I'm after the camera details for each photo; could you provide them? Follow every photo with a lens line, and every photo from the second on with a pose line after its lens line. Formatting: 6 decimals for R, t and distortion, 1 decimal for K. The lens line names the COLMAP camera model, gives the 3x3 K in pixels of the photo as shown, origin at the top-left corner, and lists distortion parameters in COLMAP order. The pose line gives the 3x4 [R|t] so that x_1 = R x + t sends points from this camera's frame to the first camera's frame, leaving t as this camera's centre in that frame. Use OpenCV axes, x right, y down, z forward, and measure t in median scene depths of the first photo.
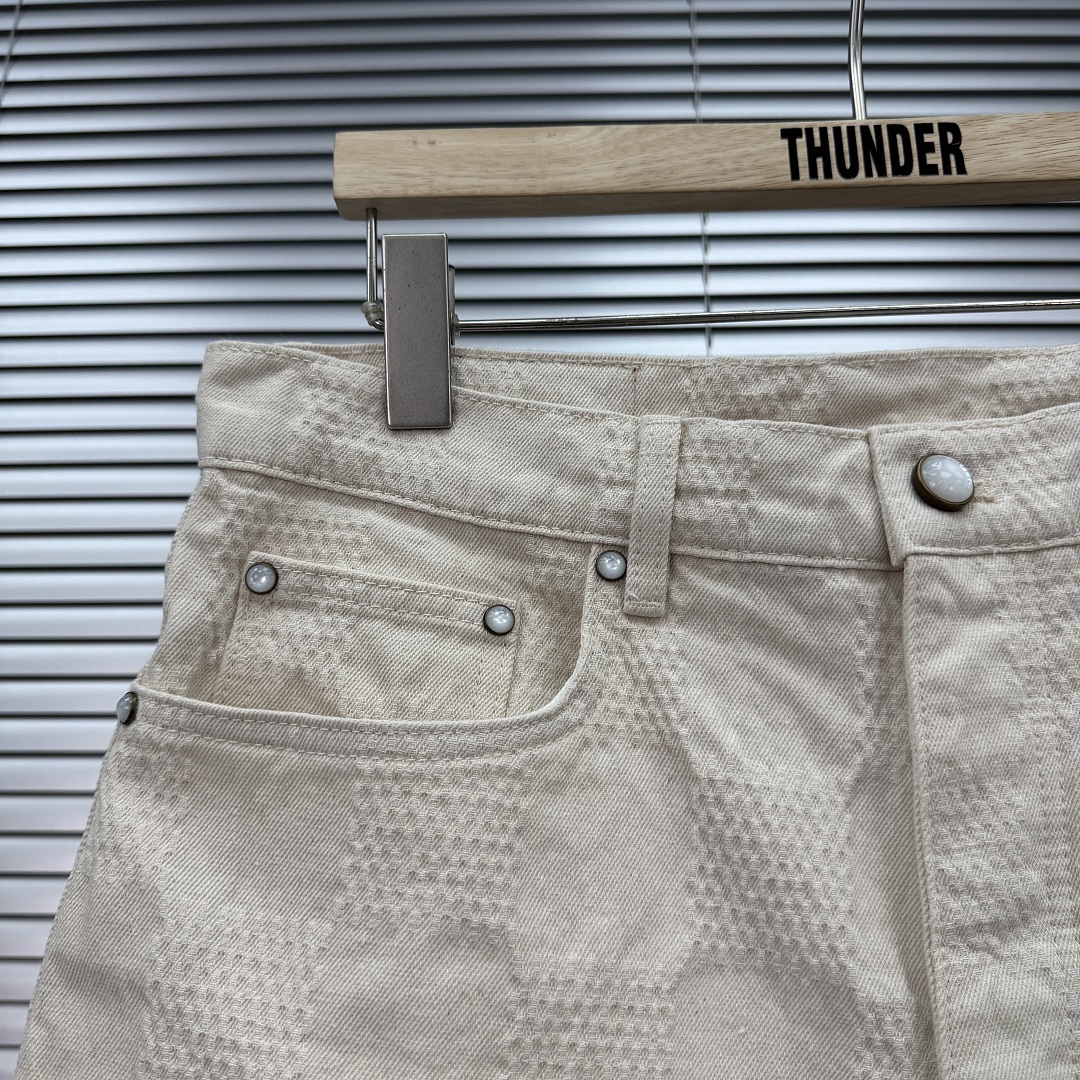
lens RADIAL K [[1181.7, 0, 557.1], [0, 1181.7, 532.9], [0, 0, 1]] dist [0.080144, 0.000000]
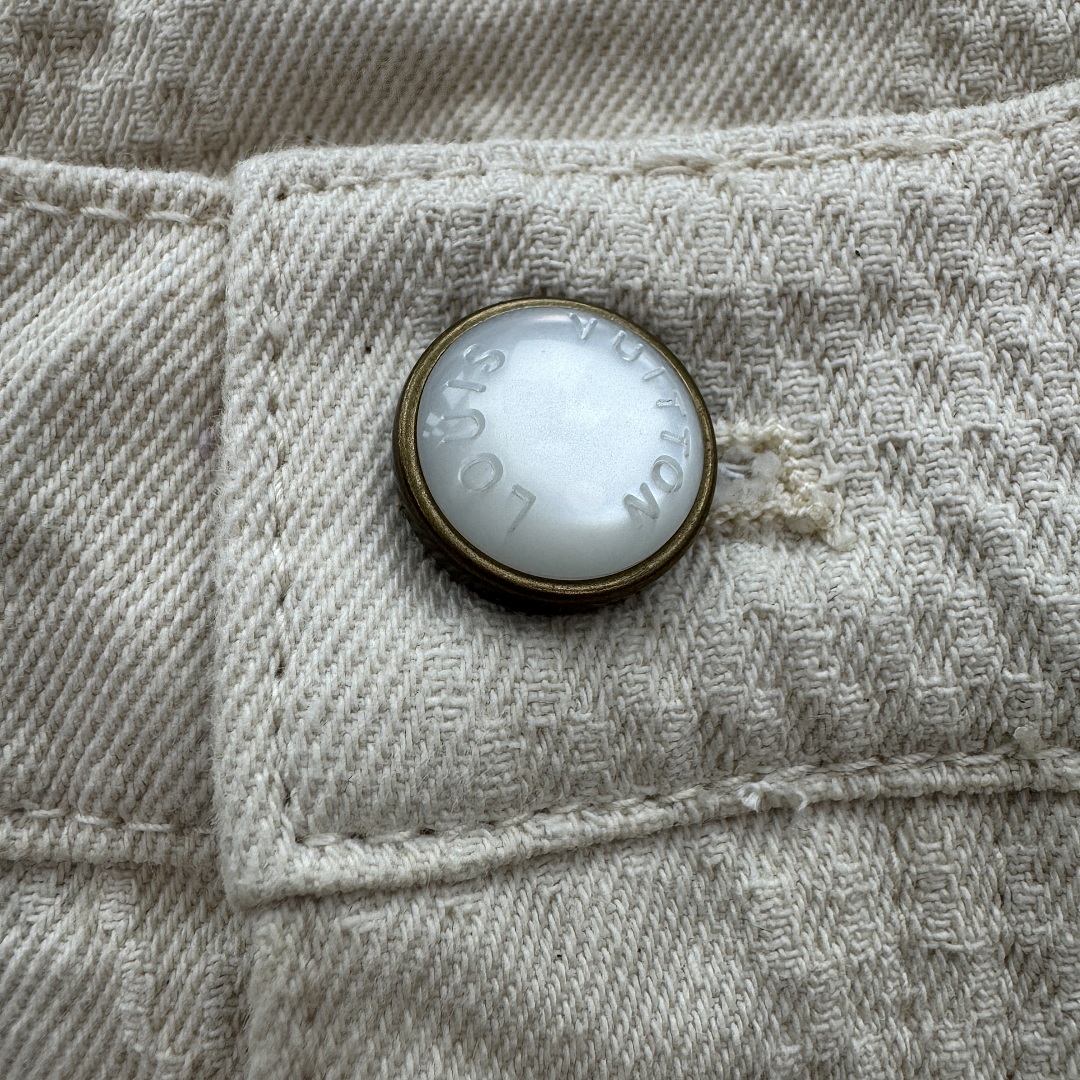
lens RADIAL K [[1181.7, 0, 498.2], [0, 1181.7, 489.9], [0, 0, 1]] dist [0.080144, 0.000000]
pose [[0.994665, 0.017044, -0.101743, 0.332039], [0.000924, 0.984746, 0.173997, -0.069791], [0.103157, -0.173163, 0.979476, 0.800597]]
